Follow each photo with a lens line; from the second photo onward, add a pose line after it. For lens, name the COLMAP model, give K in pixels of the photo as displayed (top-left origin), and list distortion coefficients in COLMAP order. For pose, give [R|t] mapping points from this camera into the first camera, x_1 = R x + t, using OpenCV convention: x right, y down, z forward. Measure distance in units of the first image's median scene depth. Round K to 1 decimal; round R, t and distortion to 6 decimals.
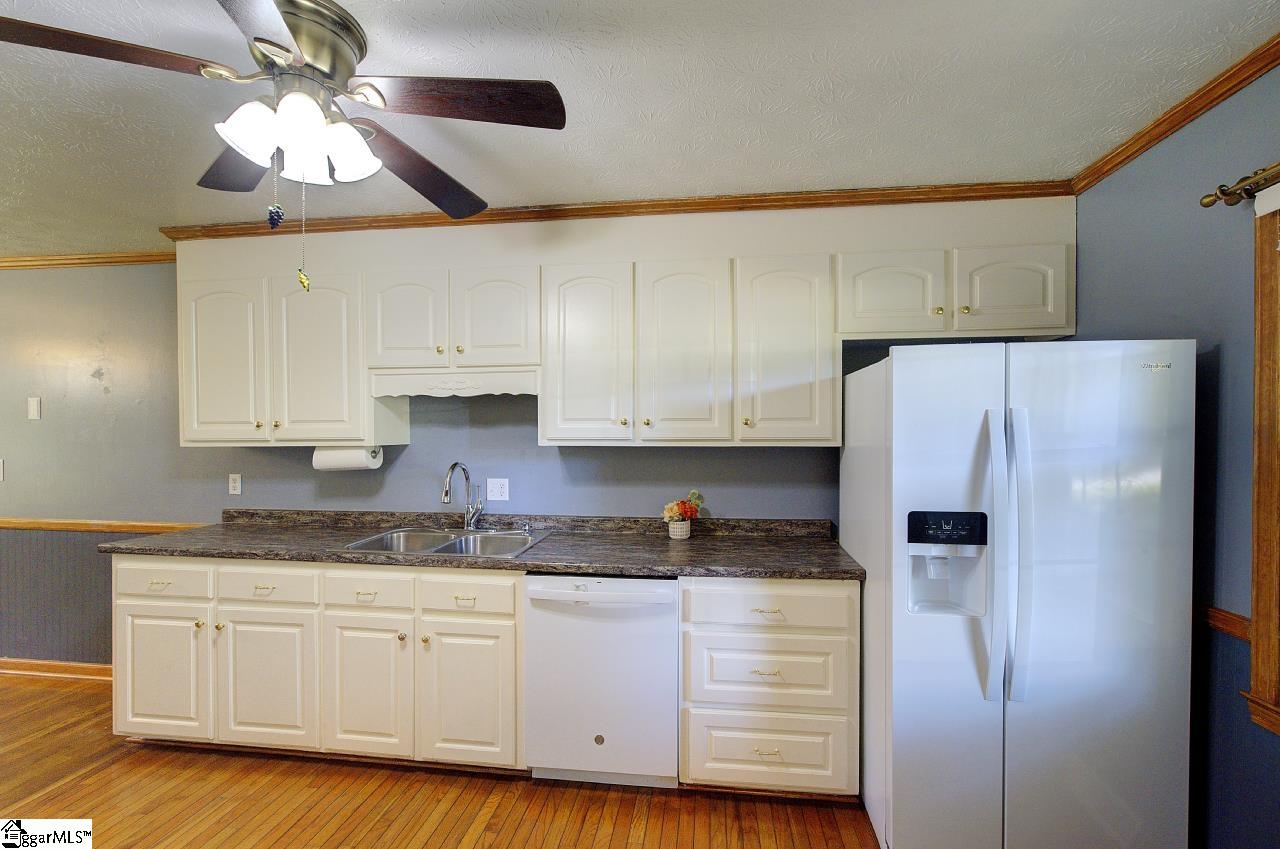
lens RADIAL K [[544.7, 0, 654.0], [0, 544.7, 434.4], [0, 0, 1]] dist [0.005052, 0.001569]
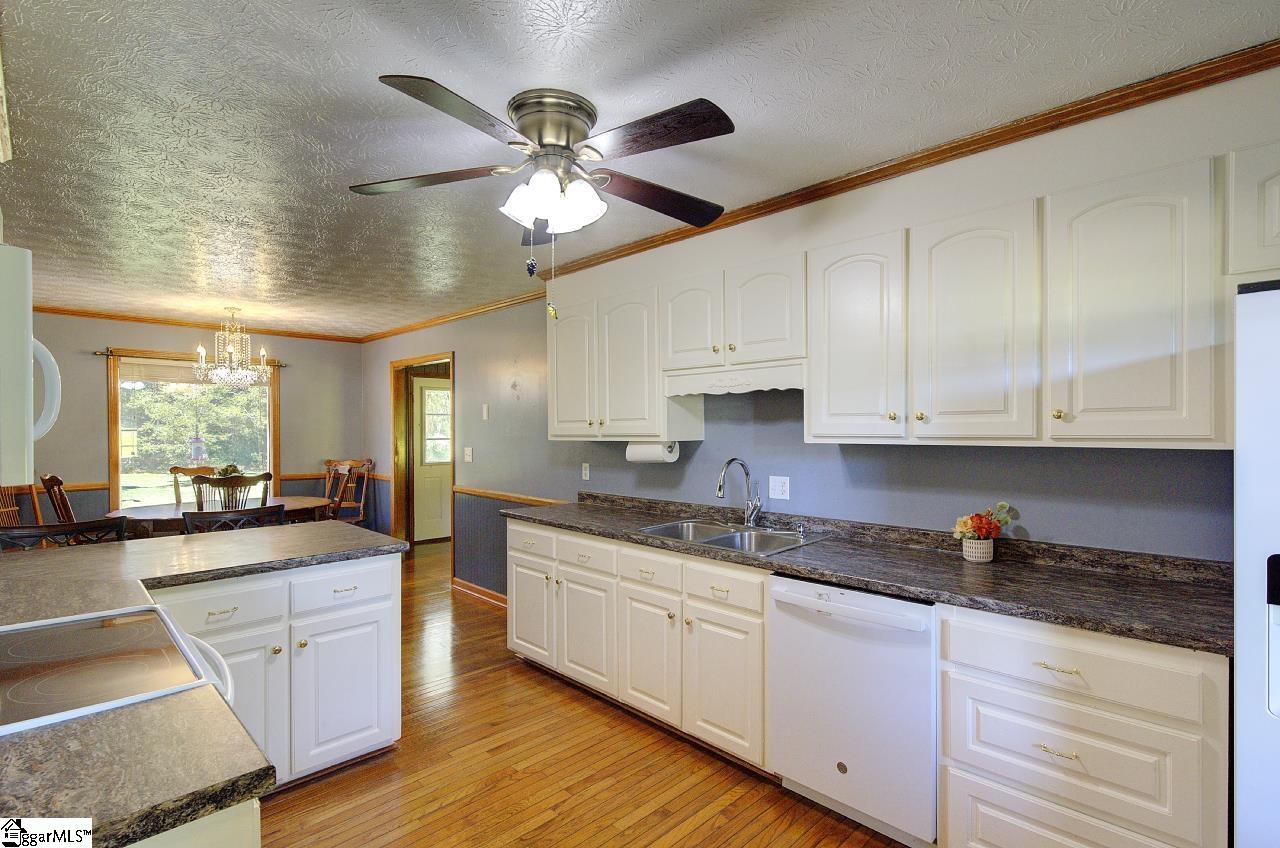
lens RADIAL K [[615.7, 0, 648.1], [0, 615.7, 431.2], [0, 0, 1]] dist [0.012152, 0.002404]
pose [[0.792048, 0.000184, -0.610459, 0.243074], [0.002226, 0.999992, 0.003189, -0.004035], [0.610455, -0.003885, 0.792041, -0.010090]]
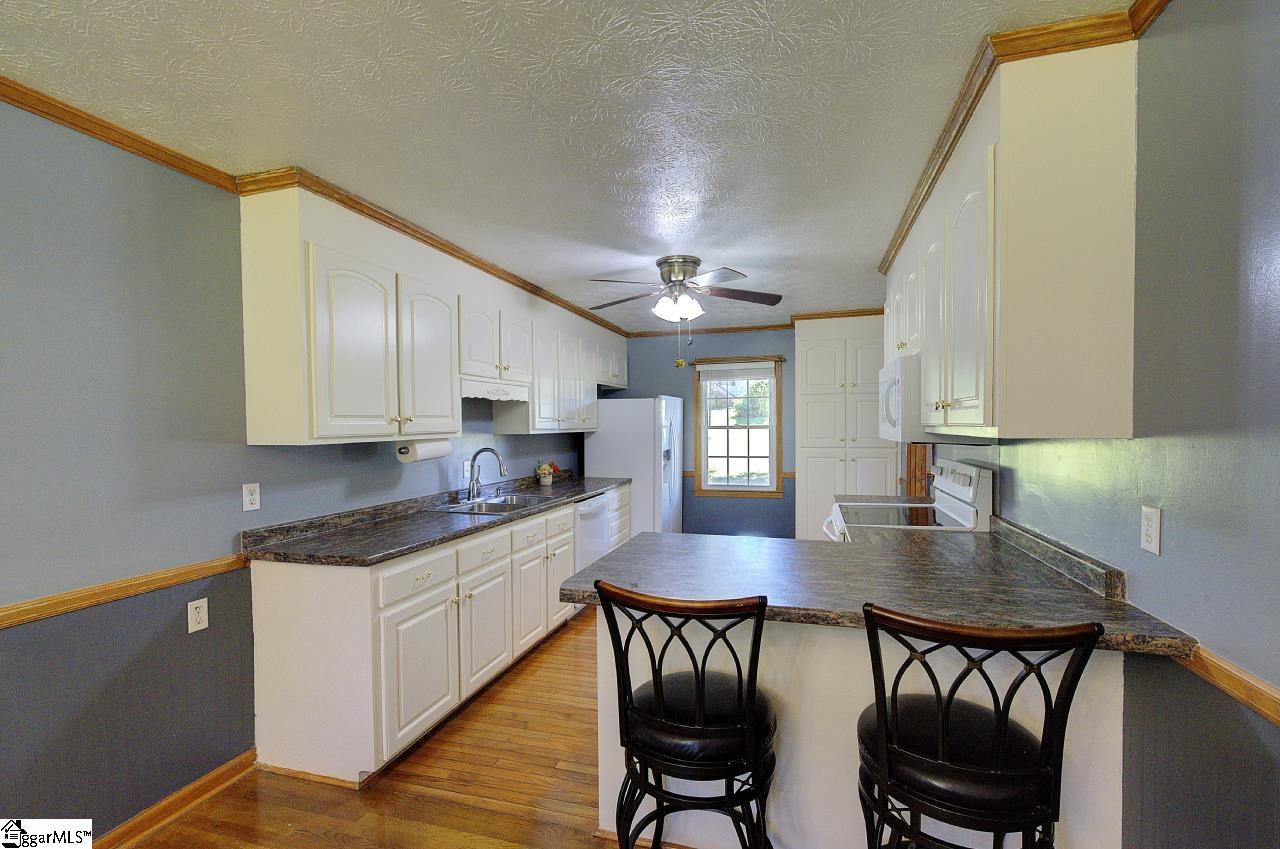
lens RADIAL K [[544.7, 0, 642.1], [0, 544.7, 425.8], [0, 0, 1]] dist [0.005052, 0.001569]
pose [[0.169875, -0.005130, 0.985452, -1.854088], [0.010552, 0.999939, 0.003386, -0.005471], [-0.985409, 0.009823, 0.169918, 0.440759]]
